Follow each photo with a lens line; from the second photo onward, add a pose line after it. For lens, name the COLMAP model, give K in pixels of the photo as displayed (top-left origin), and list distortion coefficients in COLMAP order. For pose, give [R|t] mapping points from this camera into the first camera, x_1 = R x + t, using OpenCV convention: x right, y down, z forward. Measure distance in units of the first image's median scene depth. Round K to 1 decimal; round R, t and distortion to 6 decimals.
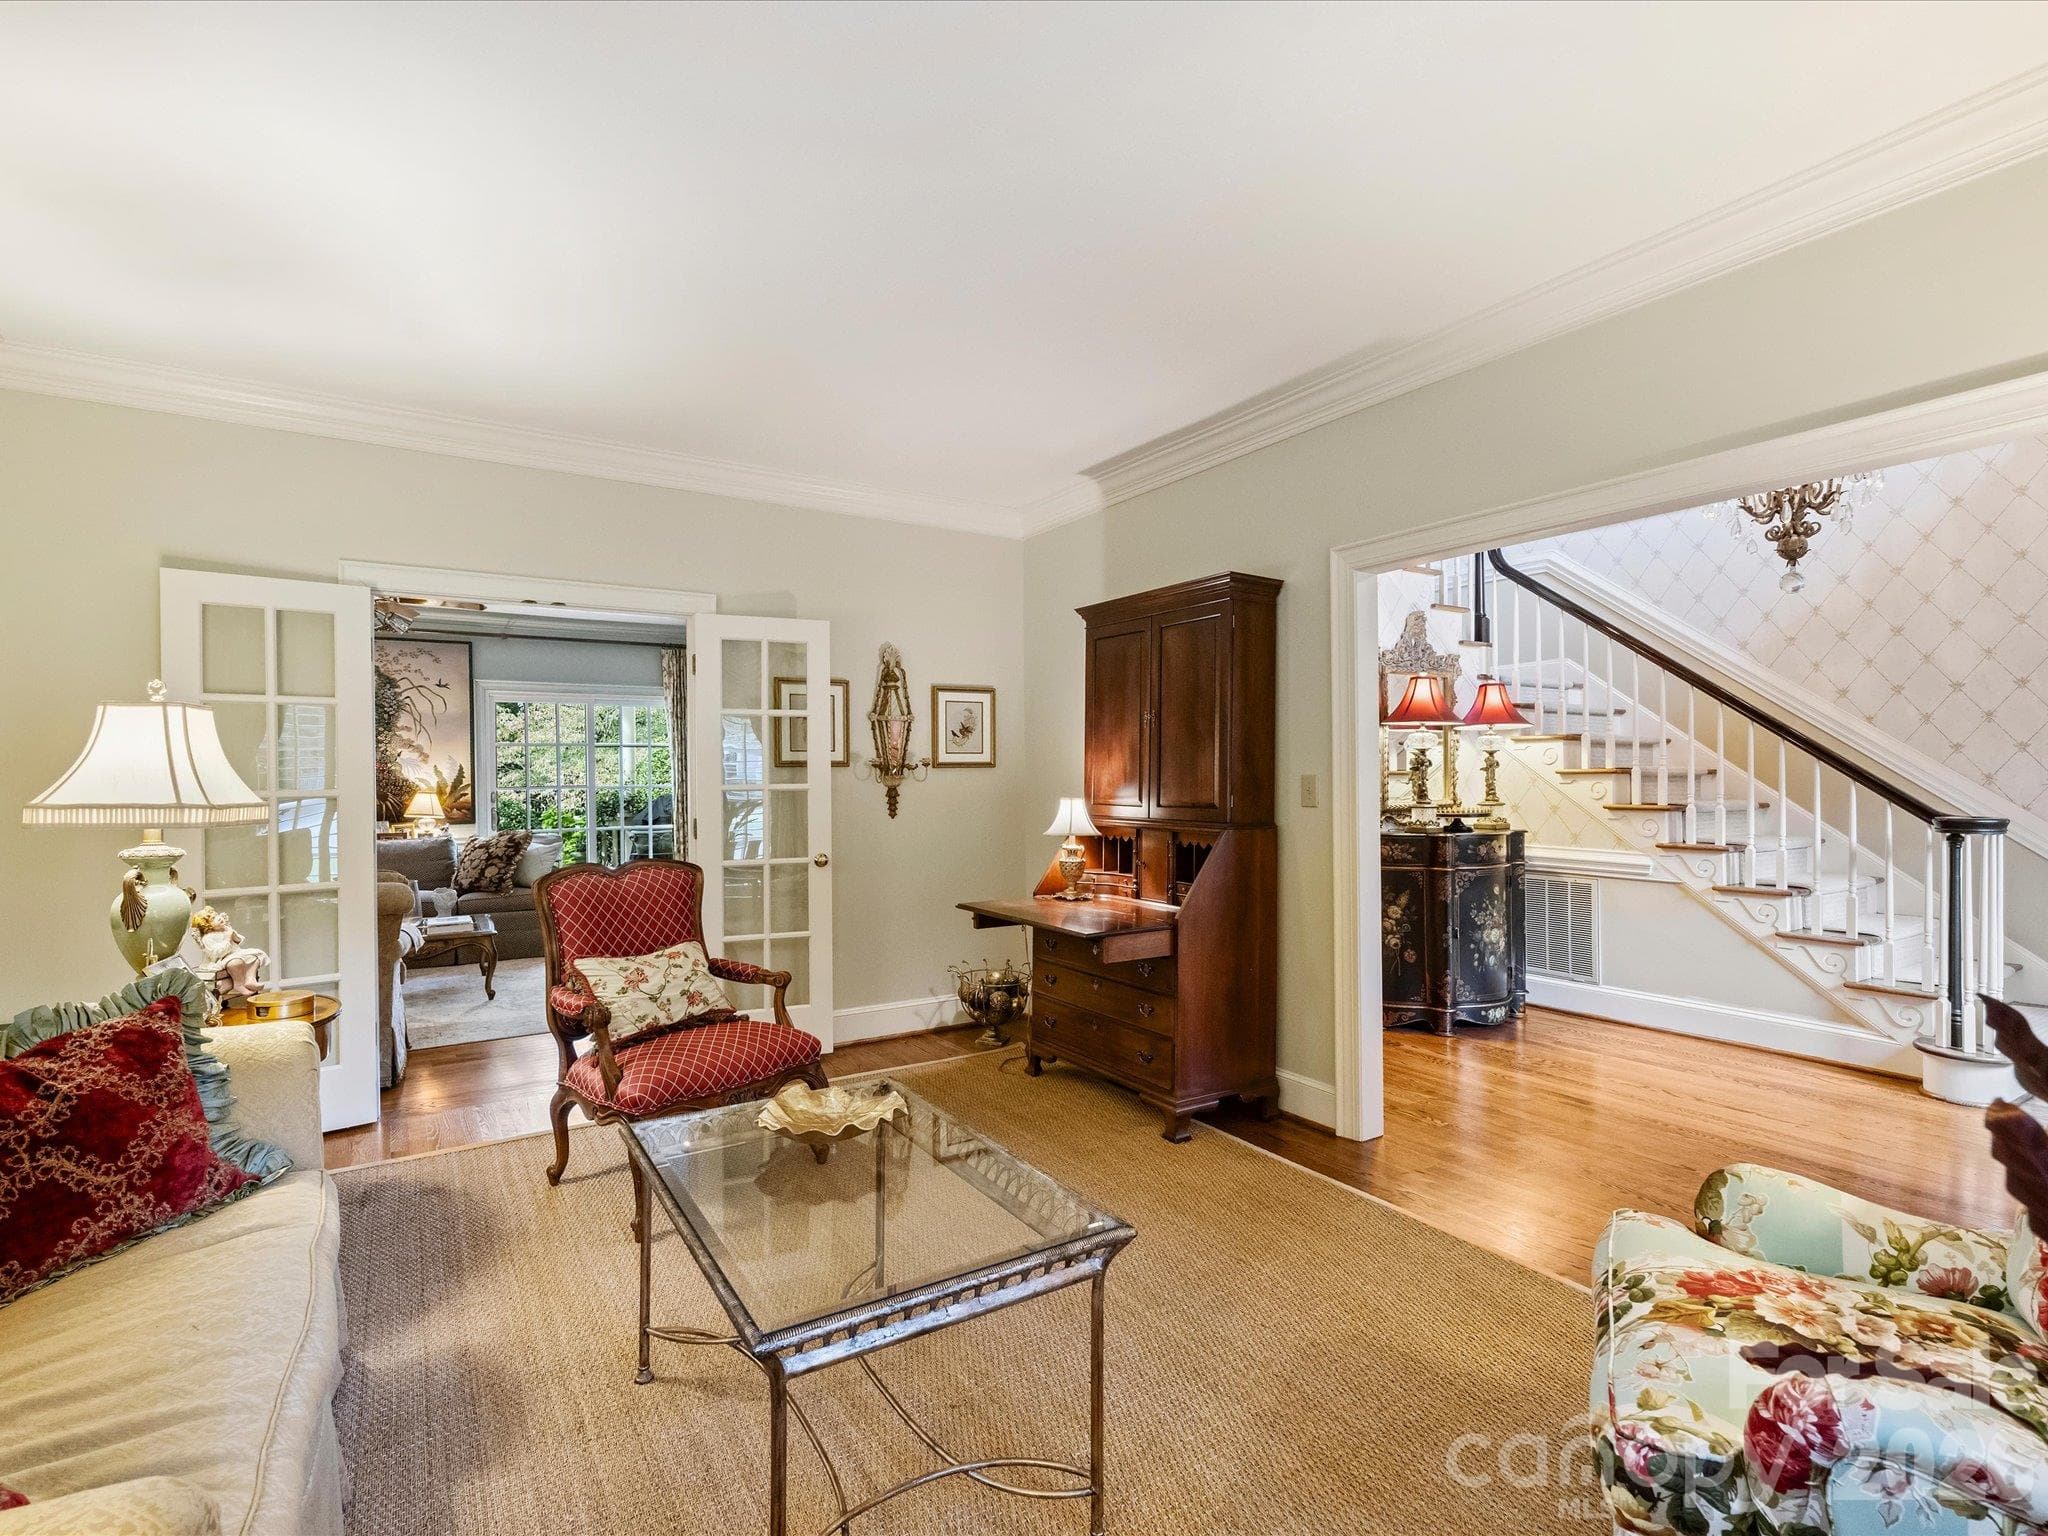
lens RADIAL K [[946.4, 0, 1032.9], [0, 946.4, 775.1], [0, 0, 1]] dist [0.000432, 0.000081]
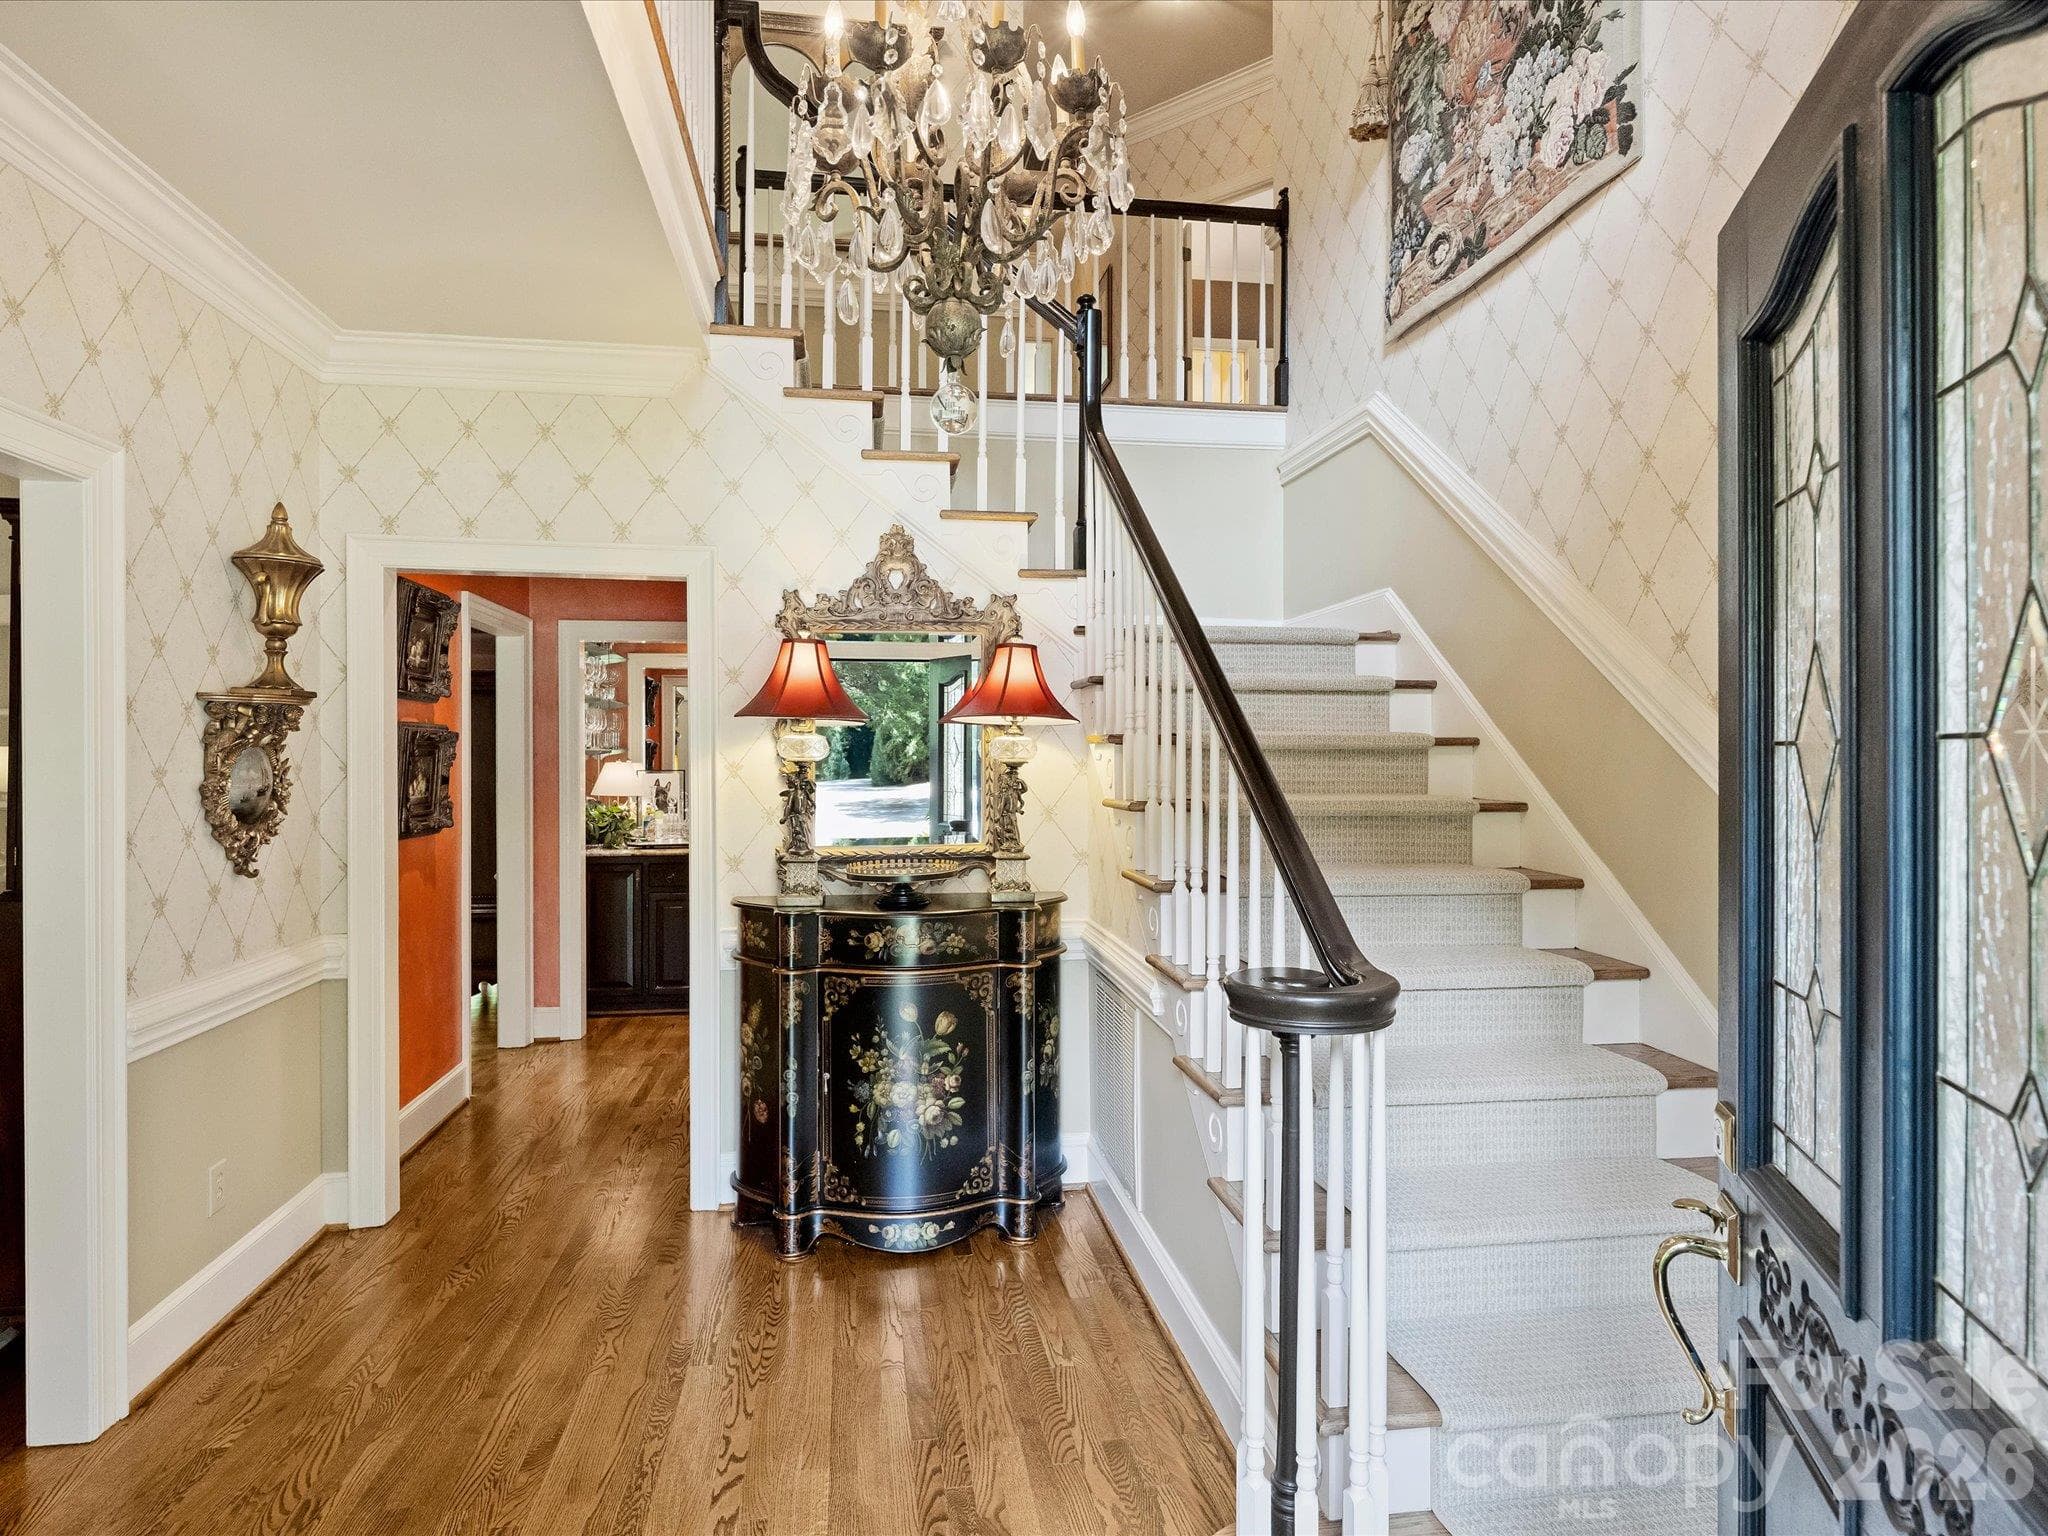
lens RADIAL K [[1118.4, 0, 1027.6], [0, 1118.4, 756.9], [0, 0, 1]] dist [-0.000502, -0.000995]
pose [[0.915696, 0.008838, -0.401774, 0.825962], [-0.007803, 0.999961, 0.004214, -0.034548], [0.401796, -0.000724, 0.915729, 0.424443]]
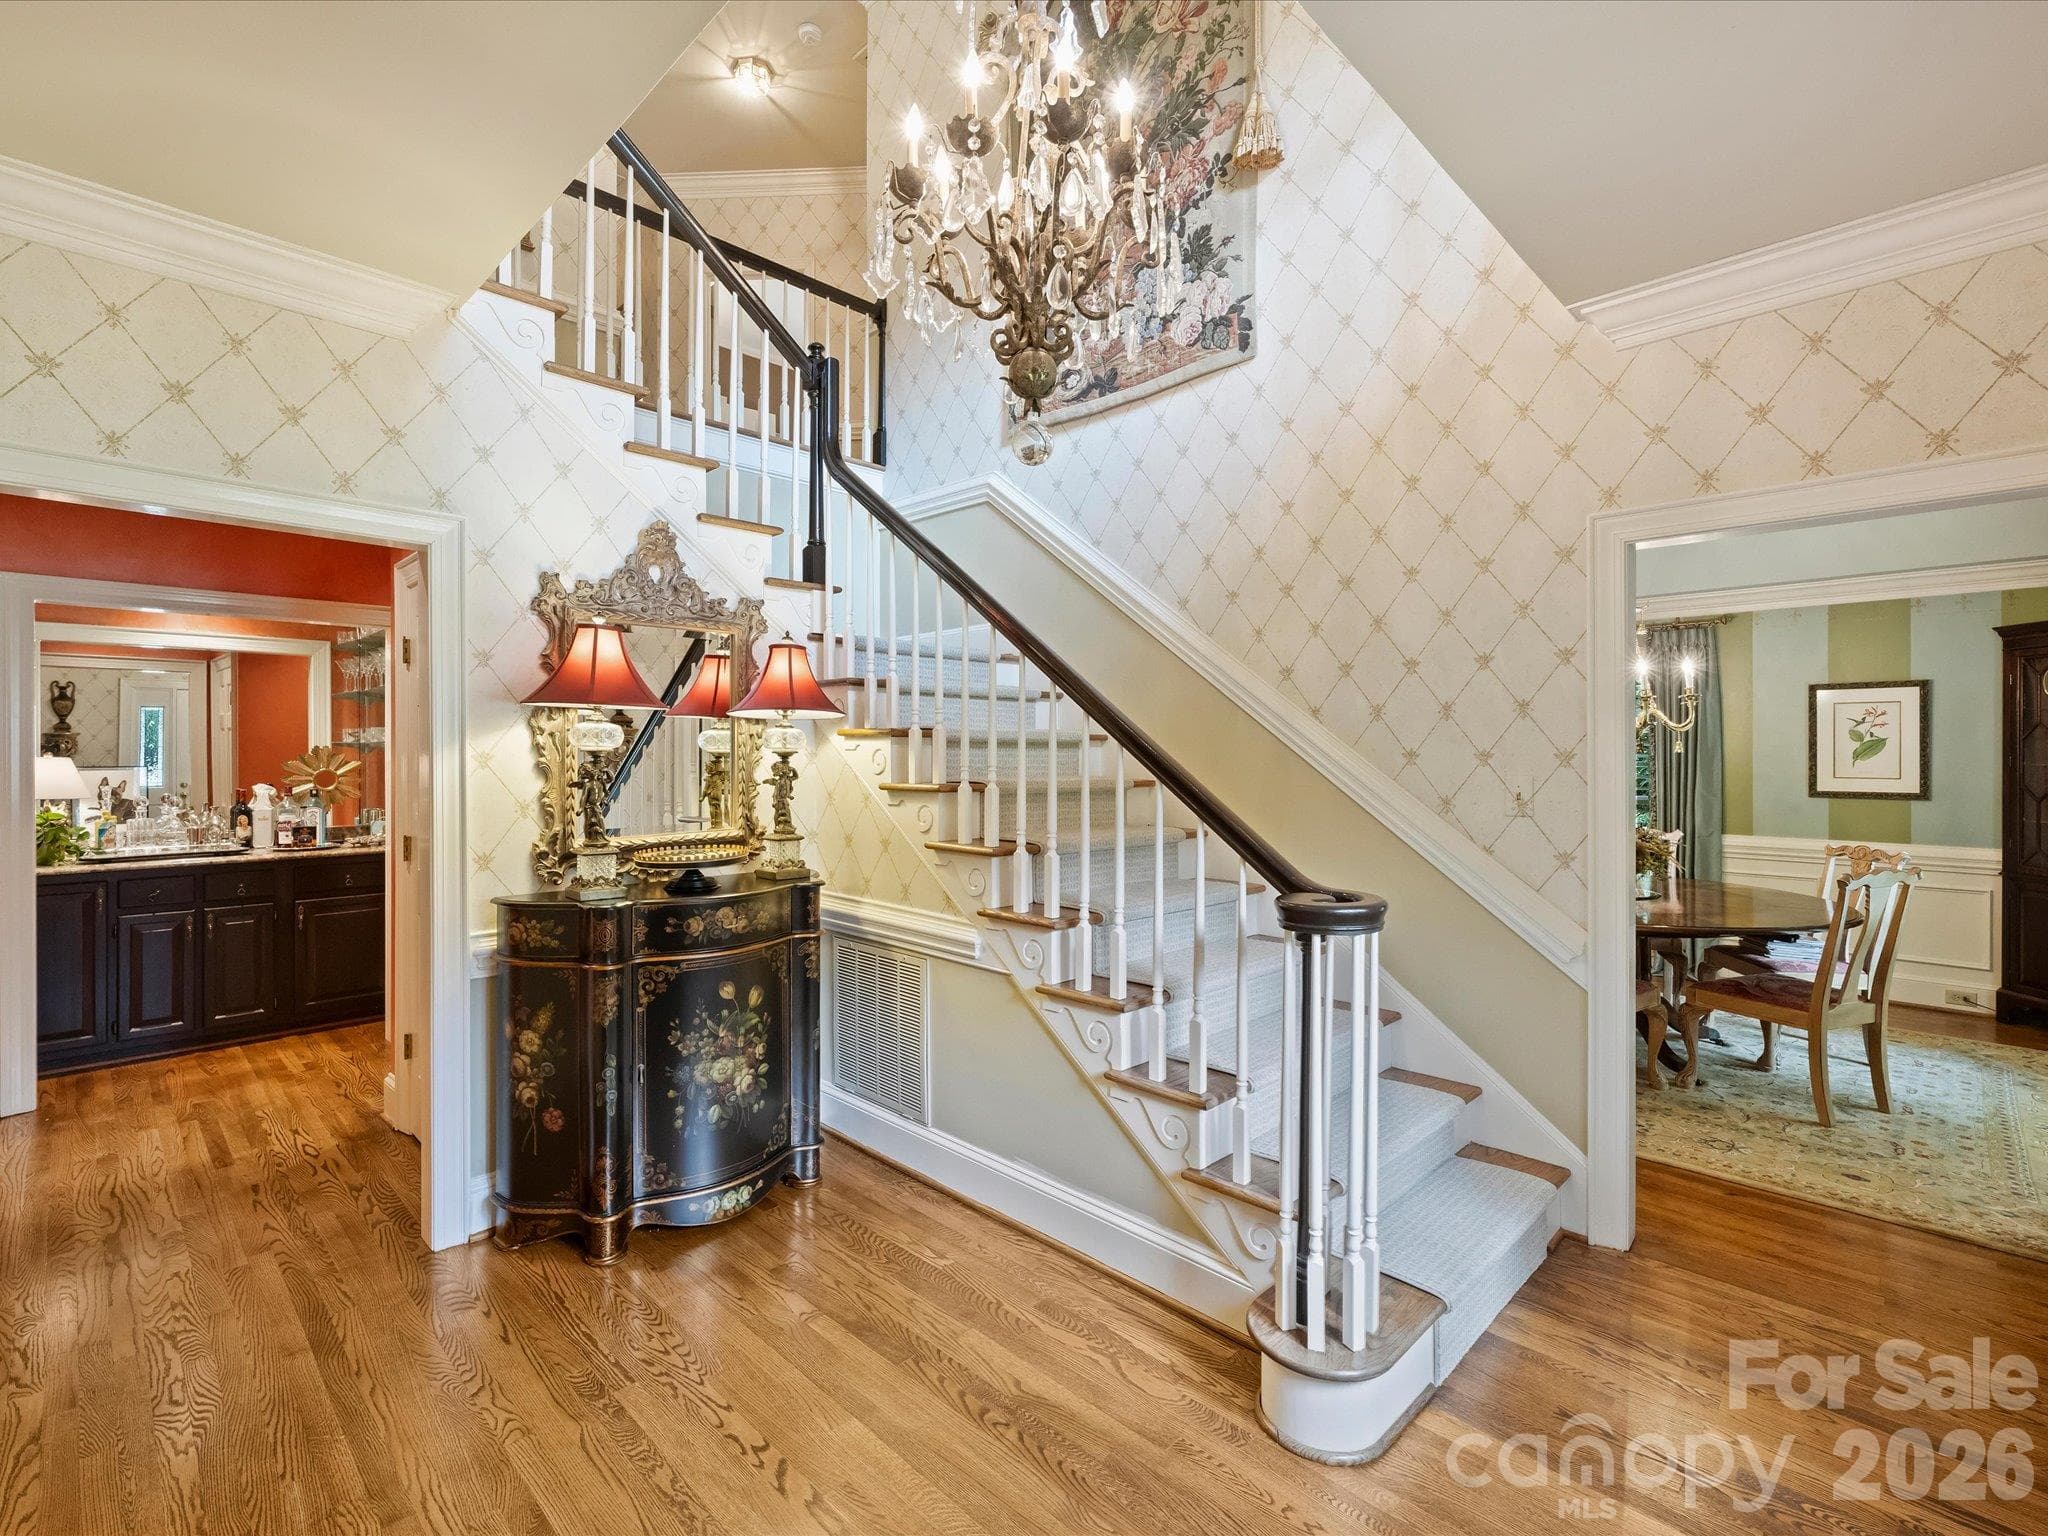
lens RADIAL K [[924.3, 0, 1000.8], [0, 924.3, 752.4], [0, 0, 1]] dist [-0.000987, -0.000308]
pose [[0.978598, 0.008327, 0.205611, 0.540967], [-0.007856, 0.999964, -0.003110, -0.027022], [-0.205629, 0.001428, 0.978629, 0.406289]]
